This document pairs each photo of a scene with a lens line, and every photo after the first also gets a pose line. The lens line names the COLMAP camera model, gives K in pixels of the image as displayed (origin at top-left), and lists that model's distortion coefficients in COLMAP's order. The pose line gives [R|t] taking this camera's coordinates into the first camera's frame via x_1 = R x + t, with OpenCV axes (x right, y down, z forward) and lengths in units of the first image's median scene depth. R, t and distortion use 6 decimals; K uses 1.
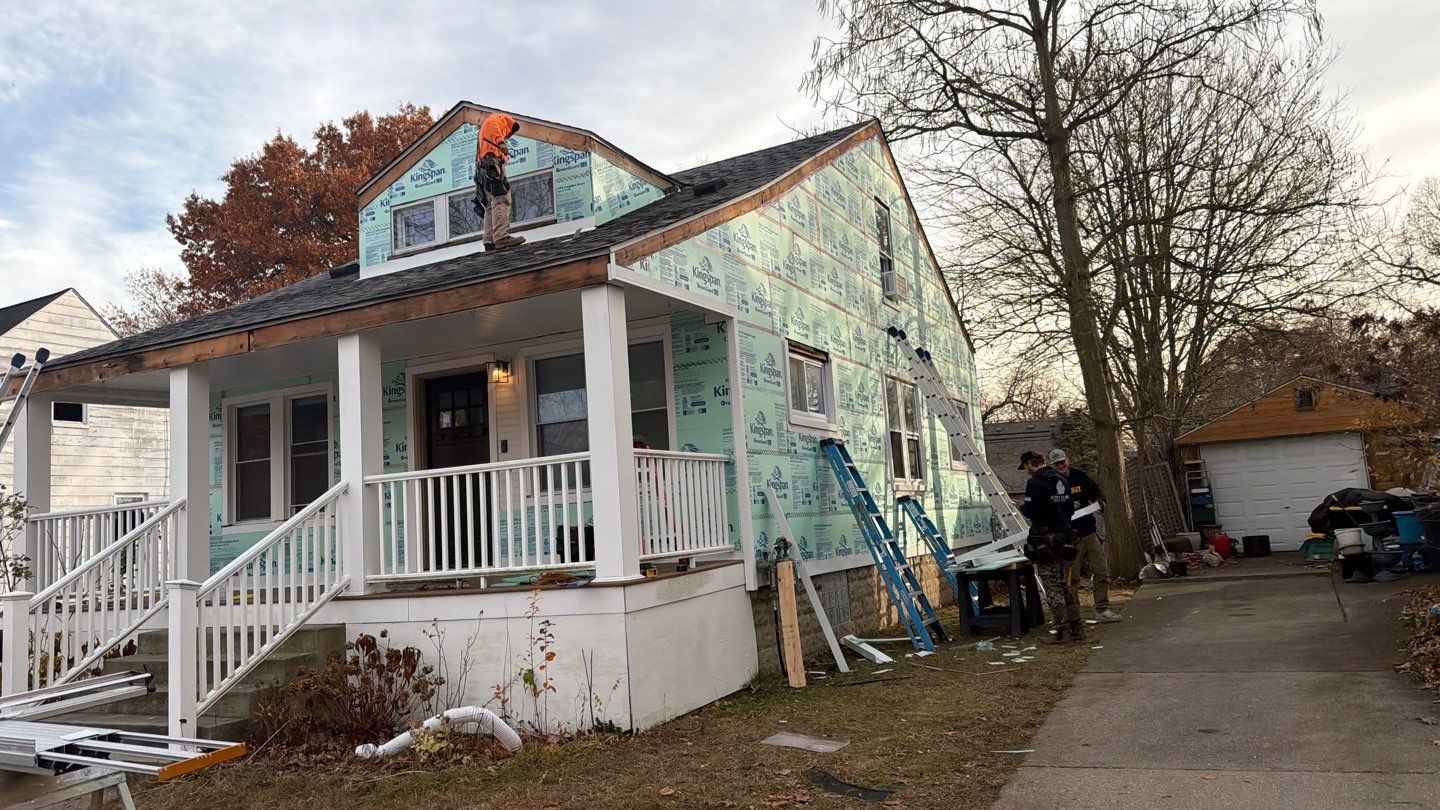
lens RADIAL K [[992.8, 0, 711.0], [0, 992.8, 388.9], [0, 0, 1]] dist [0.059677, -0.075036]
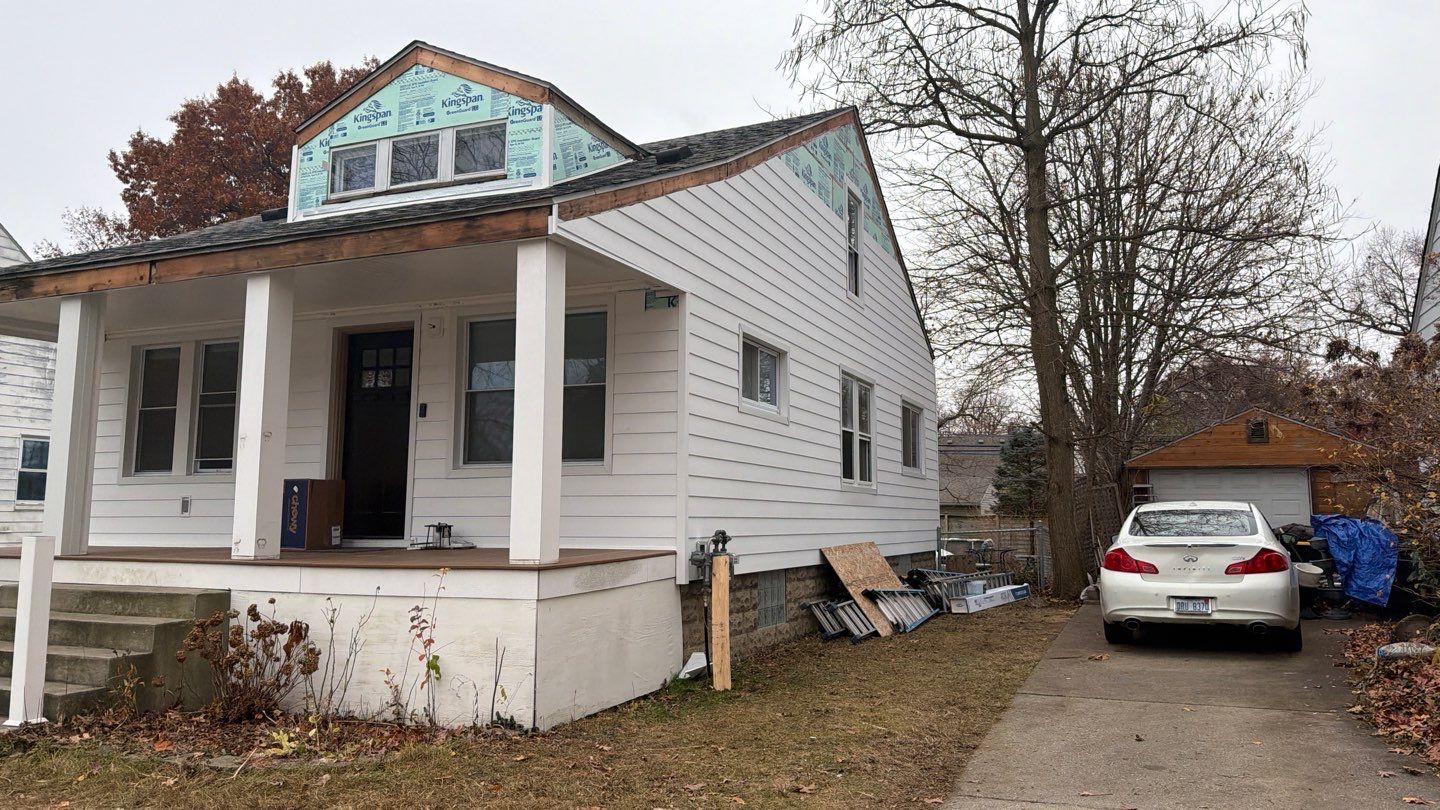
lens RADIAL K [[992.8, 0, 721.9], [0, 992.8, 401.6], [0, 0, 1]] dist [0.059677, -0.075036]
pose [[0.995430, 0.078022, 0.055064, 0.009365], [-0.079006, 0.996747, 0.015906, 0.009452], [-0.053644, -0.020183, 0.998356, 0.047857]]
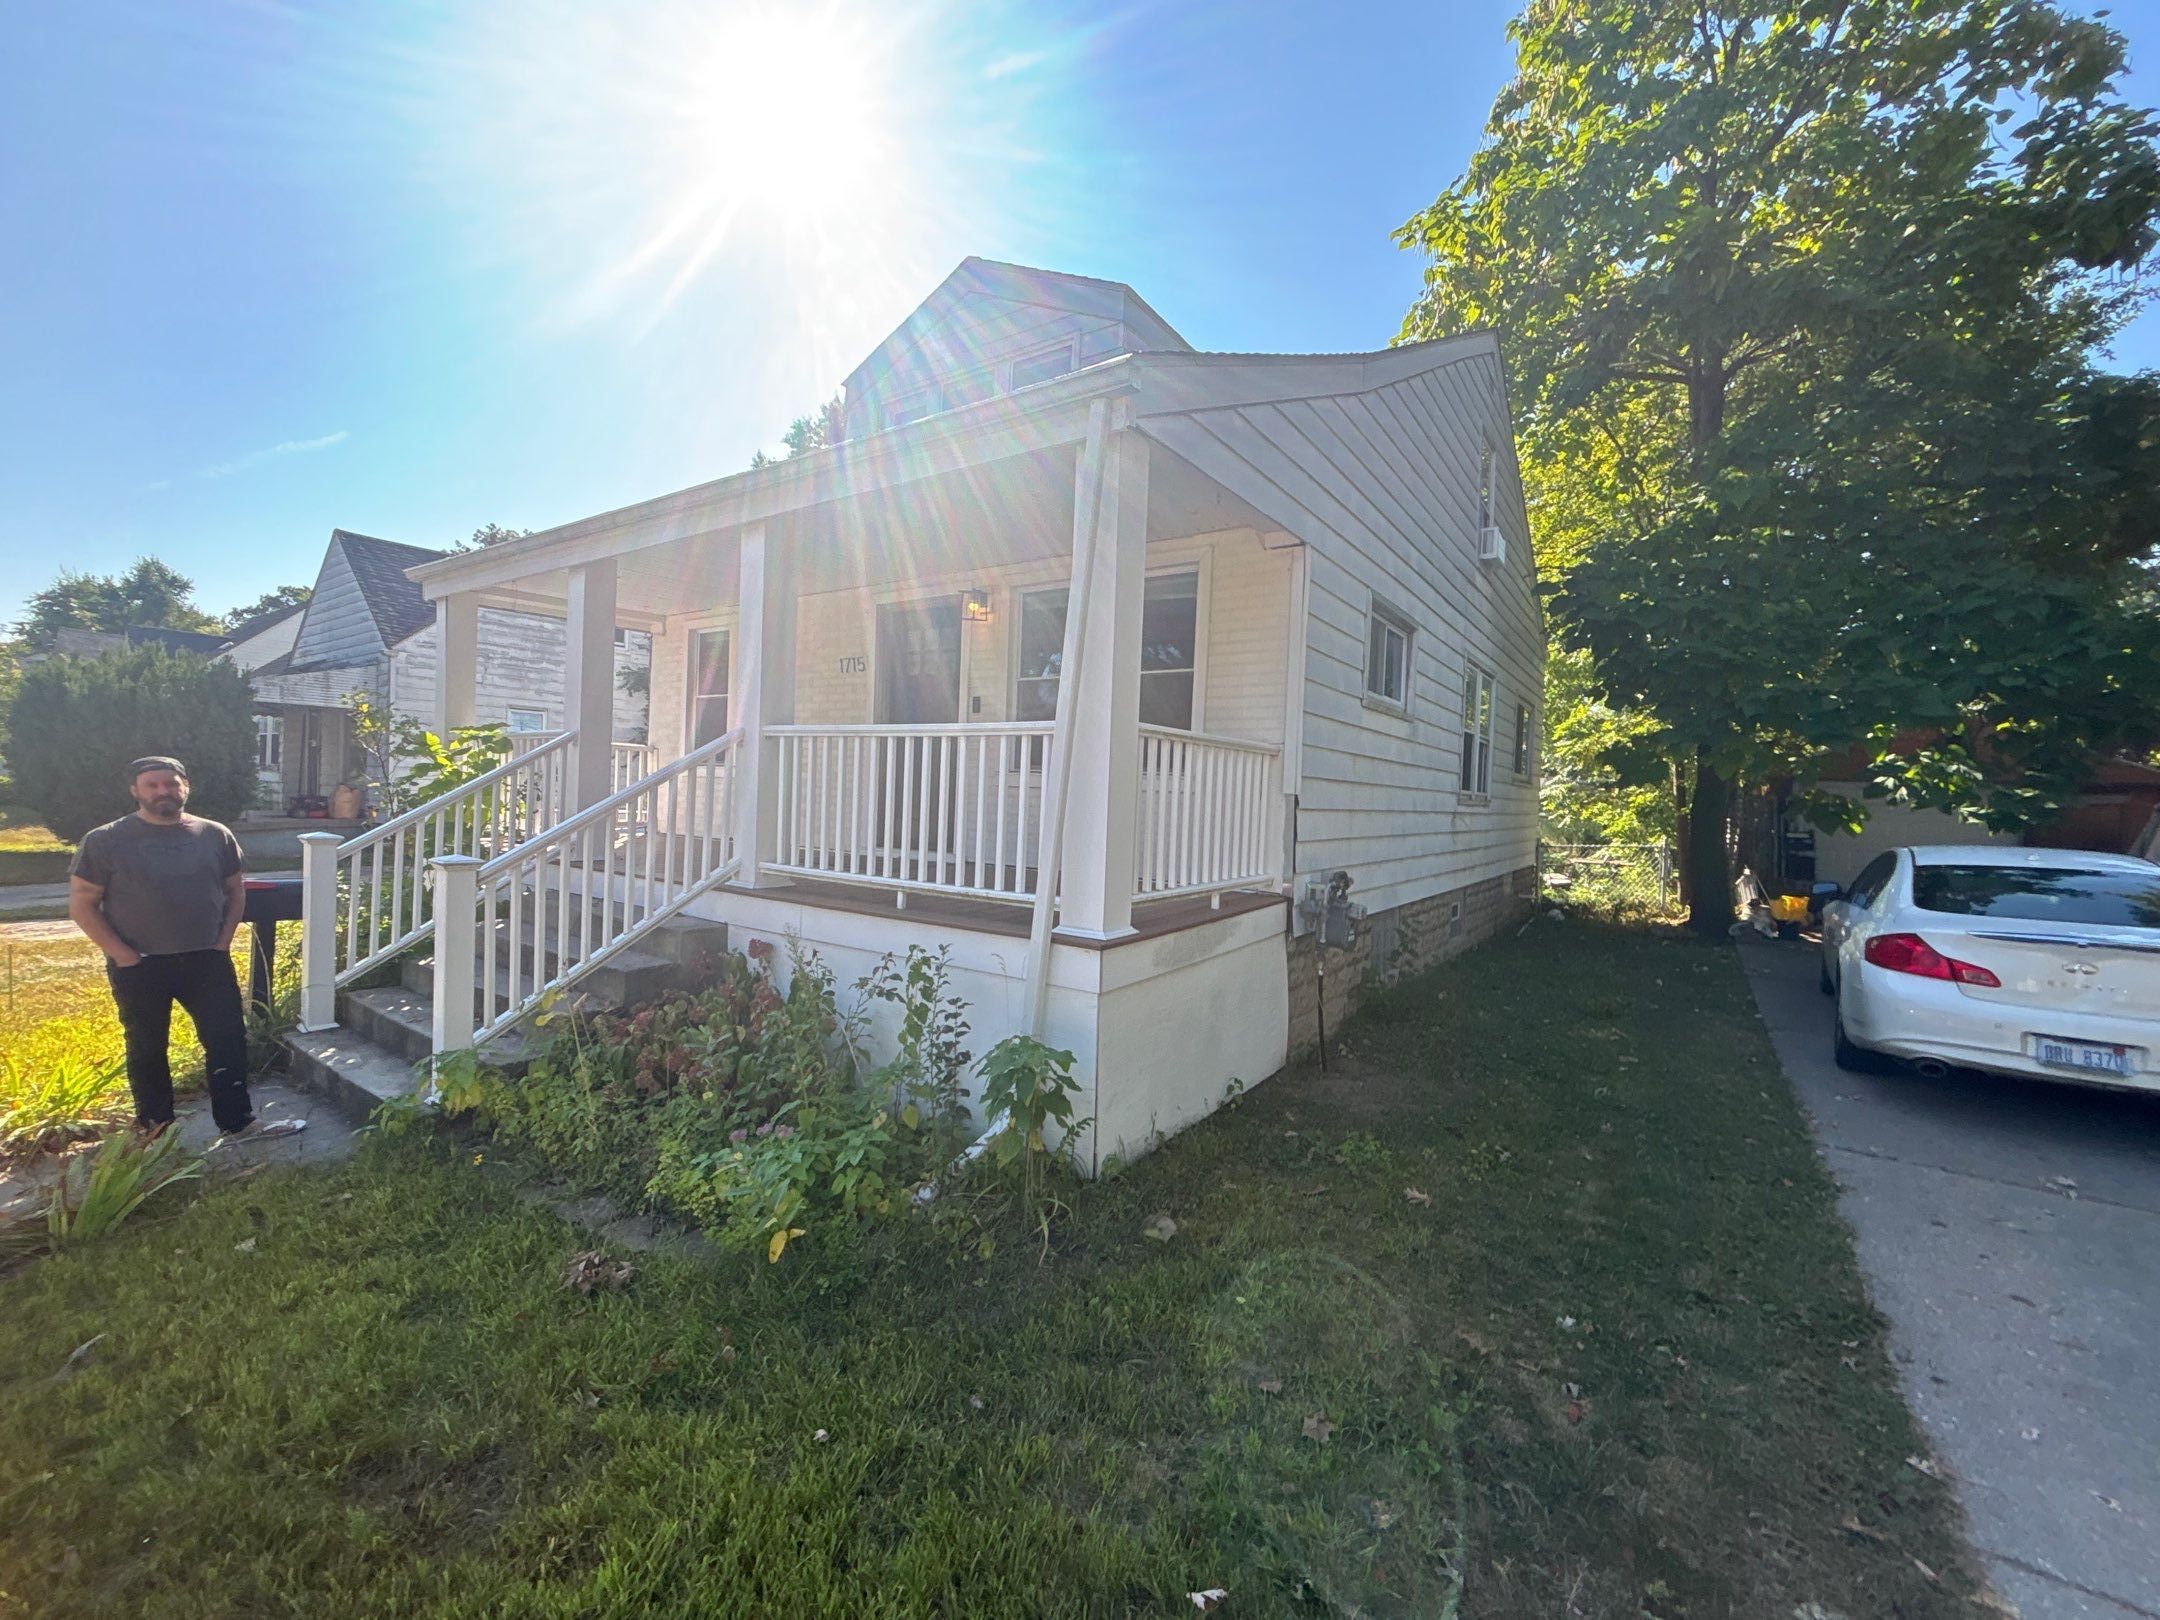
lens RADIAL K [[869.3, 0, 1096.2], [0, 869.3, 801.7], [0, 0, 1]] dist [0.001405, -0.000056]
pose [[0.987287, 0.103557, -0.120581, -0.020661], [-0.084644, 0.984658, 0.152591, 0.017157], [0.134533, -0.140444, 0.980906, 0.279038]]
